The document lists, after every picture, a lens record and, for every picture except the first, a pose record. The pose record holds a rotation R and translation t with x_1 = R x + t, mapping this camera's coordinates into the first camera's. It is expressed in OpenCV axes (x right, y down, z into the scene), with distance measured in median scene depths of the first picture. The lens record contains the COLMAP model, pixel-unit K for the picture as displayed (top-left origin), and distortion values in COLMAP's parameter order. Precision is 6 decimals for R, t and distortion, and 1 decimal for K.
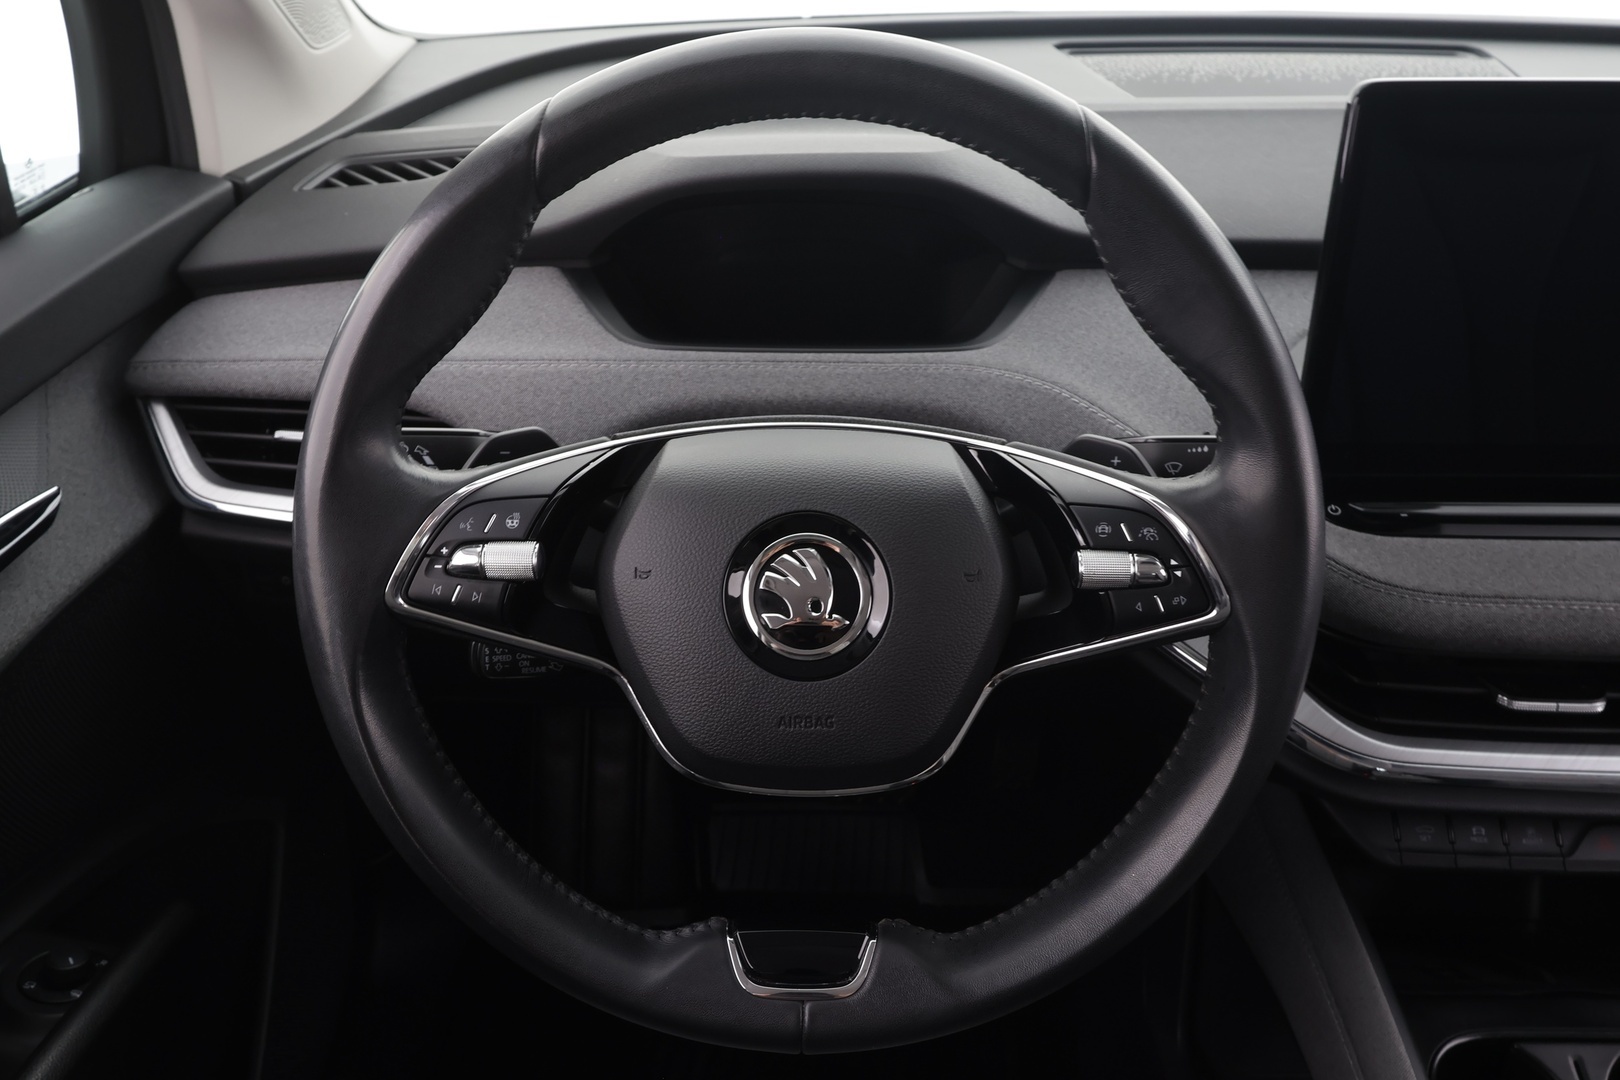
lens RADIAL K [[1250.5, 0, 810.0], [0, 1250.5, 540.0], [0, 0, 1]] dist [-0.003304, -0.001052]
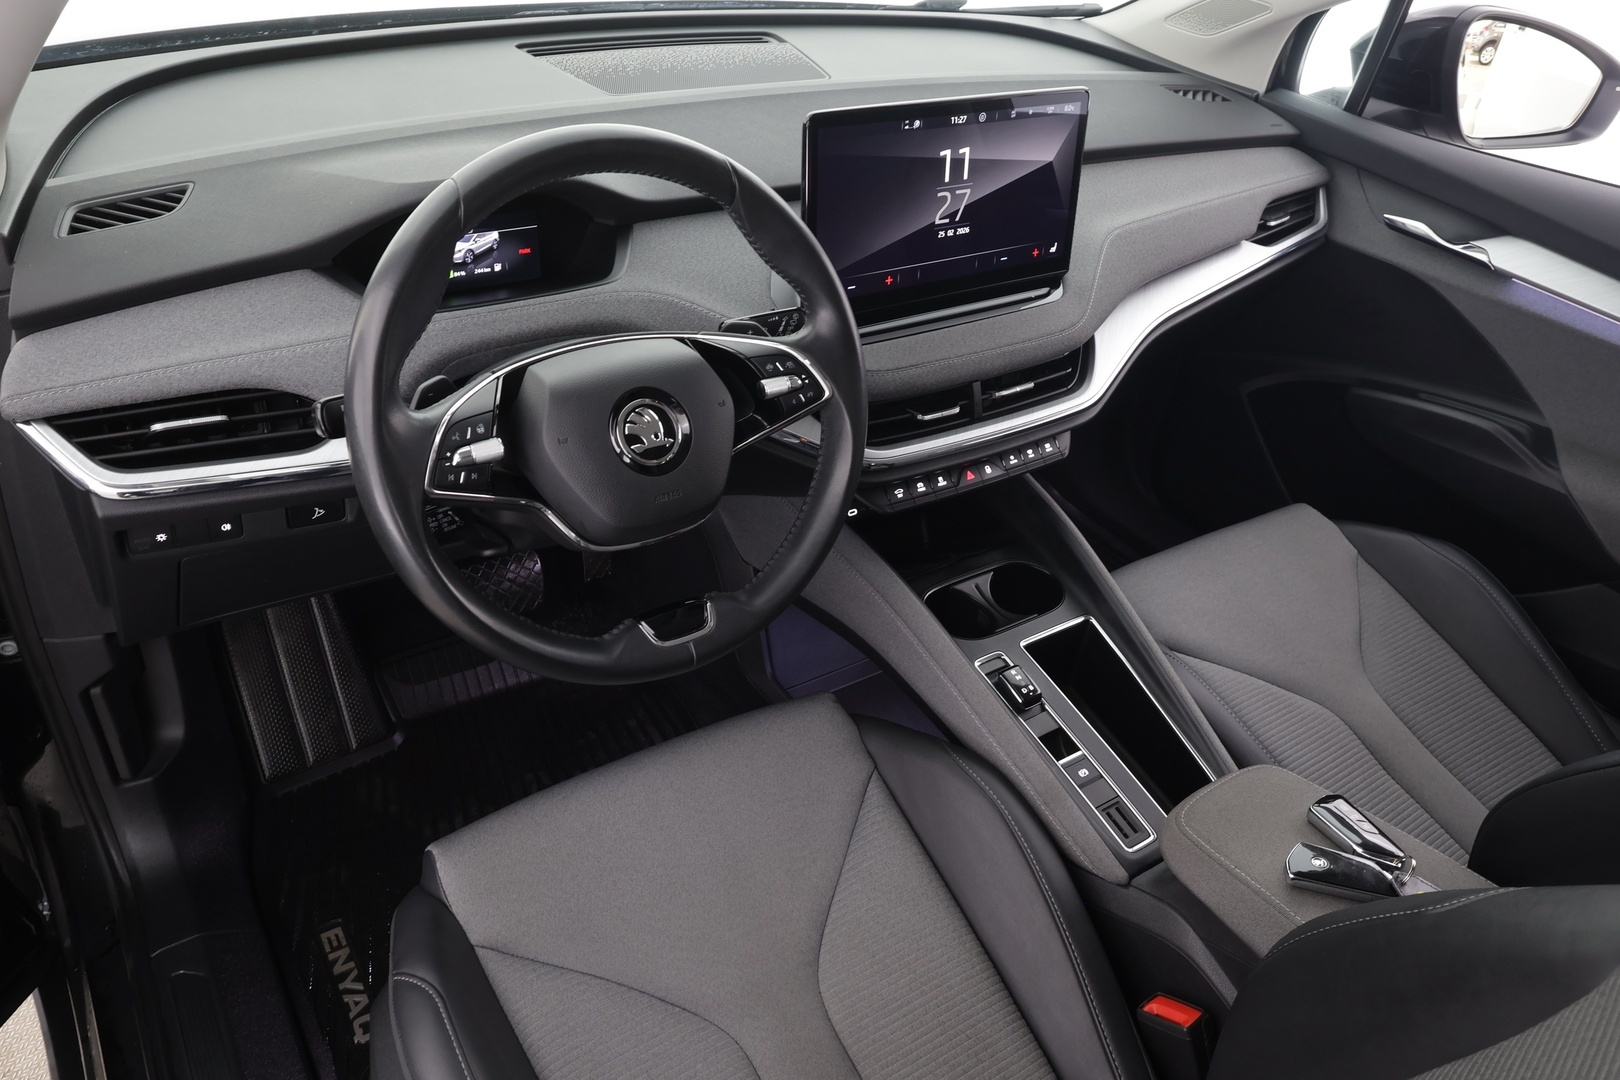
lens RADIAL K [[1138.1, 0, 810.0], [0, 1138.1, 540.0], [0, 0, 1]] dist [0.000180, -0.001472]
pose [[0.824469, -0.270091, 0.497294, -0.638921], [0.210542, 0.962072, 0.173462, -0.041588], [-0.525283, -0.038313, 0.850064, -0.541732]]
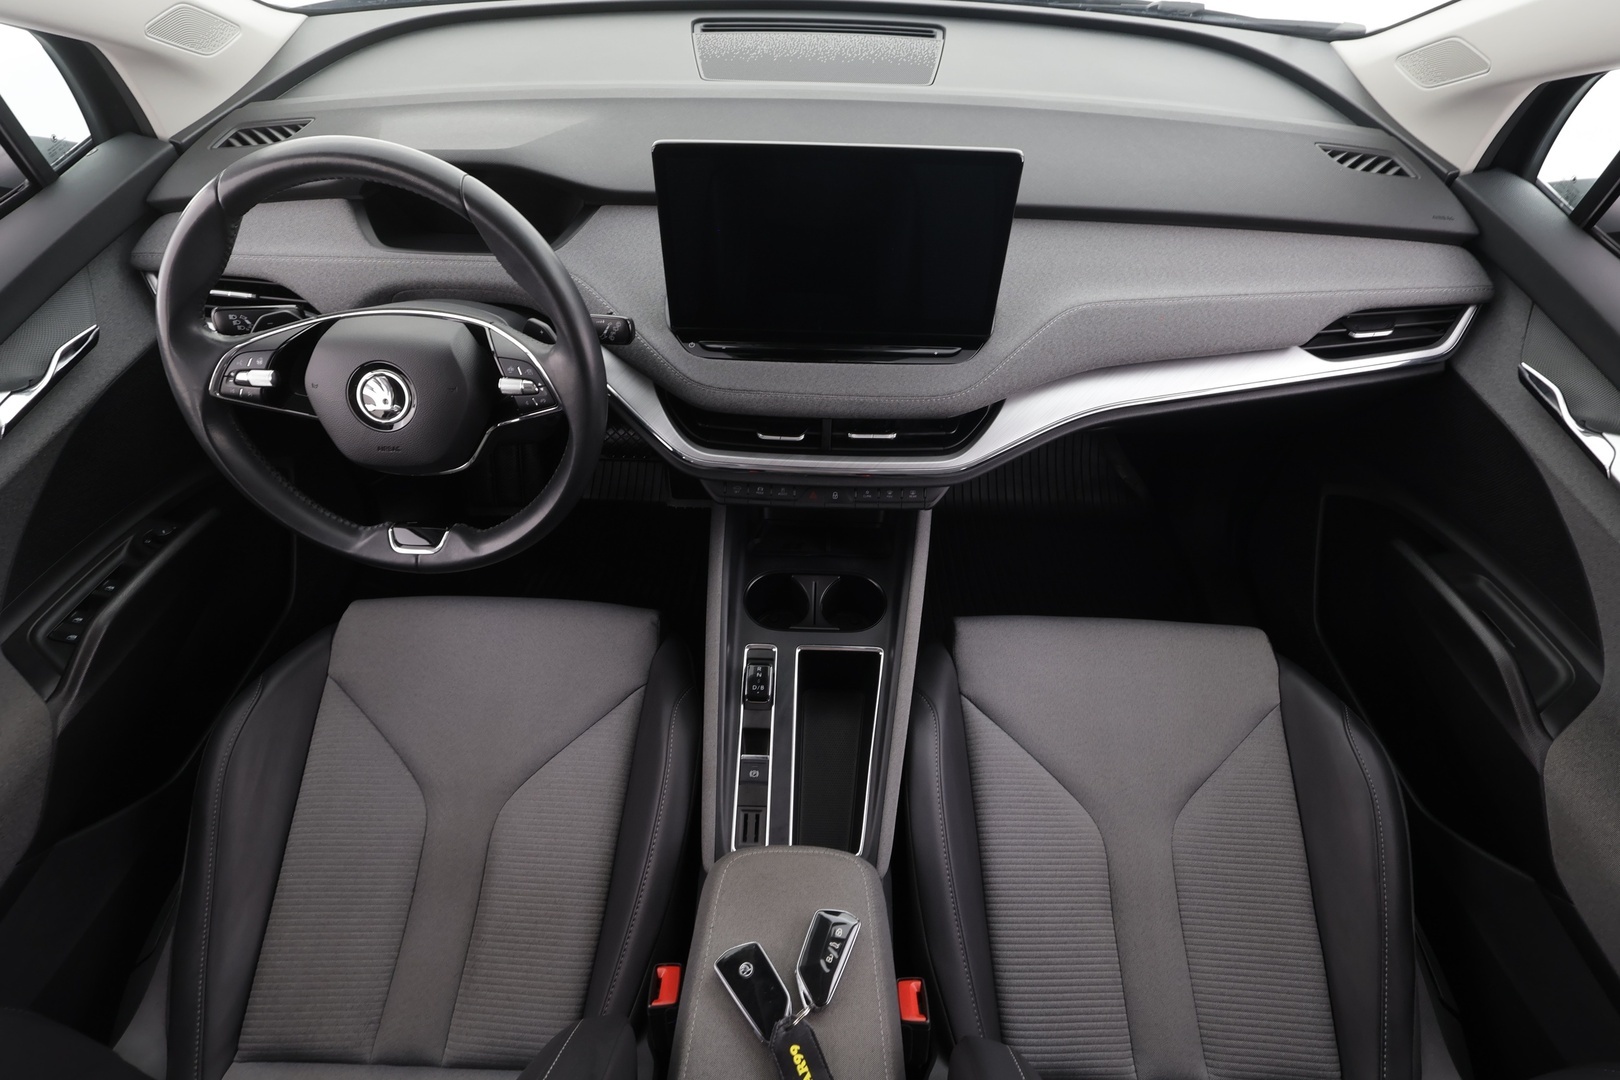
lens RADIAL K [[776.7, 0, 810.0], [0, 776.7, 540.0], [0, 0, 1]] dist [-0.003124, 0.001786]
pose [[0.999833, 0.018199, 0.001508, 0.747454], [-0.017634, 0.940678, 0.338843, -0.197052], [0.004749, -0.338814, 0.940842, -0.449924]]
